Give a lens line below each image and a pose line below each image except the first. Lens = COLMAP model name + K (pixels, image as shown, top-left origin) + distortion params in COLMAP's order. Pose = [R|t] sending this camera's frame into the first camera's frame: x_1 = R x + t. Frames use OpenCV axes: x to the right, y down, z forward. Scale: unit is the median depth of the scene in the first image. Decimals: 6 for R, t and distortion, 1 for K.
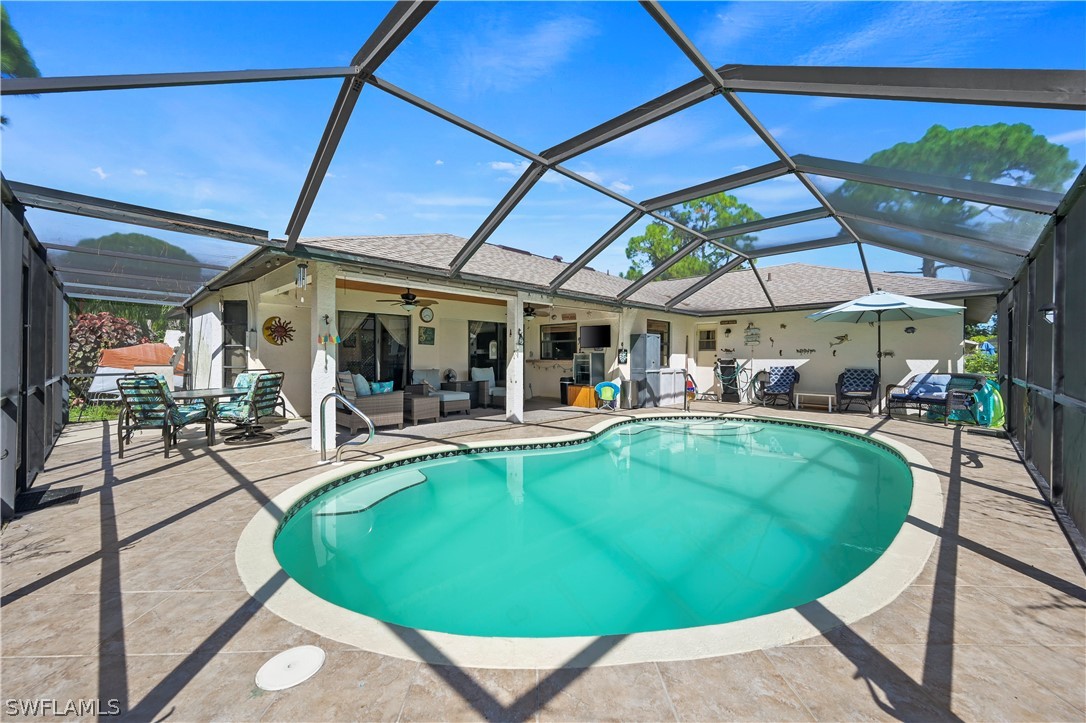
lens RADIAL K [[429.7, 0, 543.0], [0, 429.7, 361.5], [0, 0, 1]] dist [-0.000361, 0.000180]
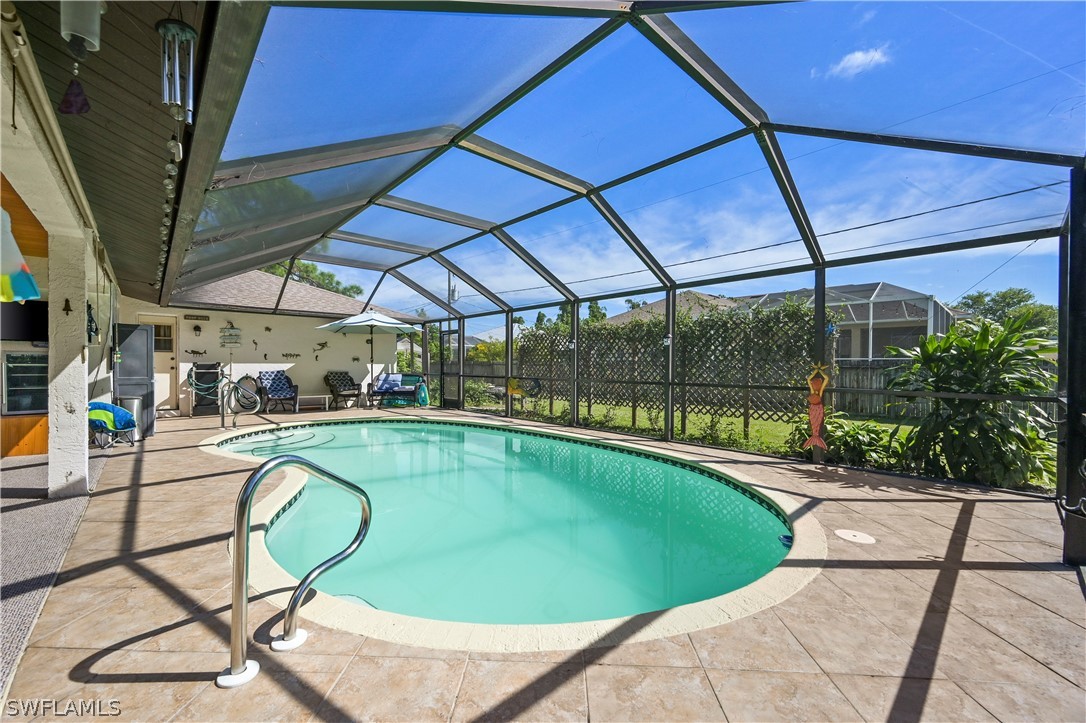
lens RADIAL K [[429.7, 0, 543.0], [0, 429.7, 361.5], [0, 0, 1]] dist [-0.000361, 0.000180]
pose [[0.051234, 0.006494, 0.998666, -0.420495], [0.003670, 0.999971, -0.006691, -0.000853], [-0.998680, 0.004008, 0.051208, 0.379484]]
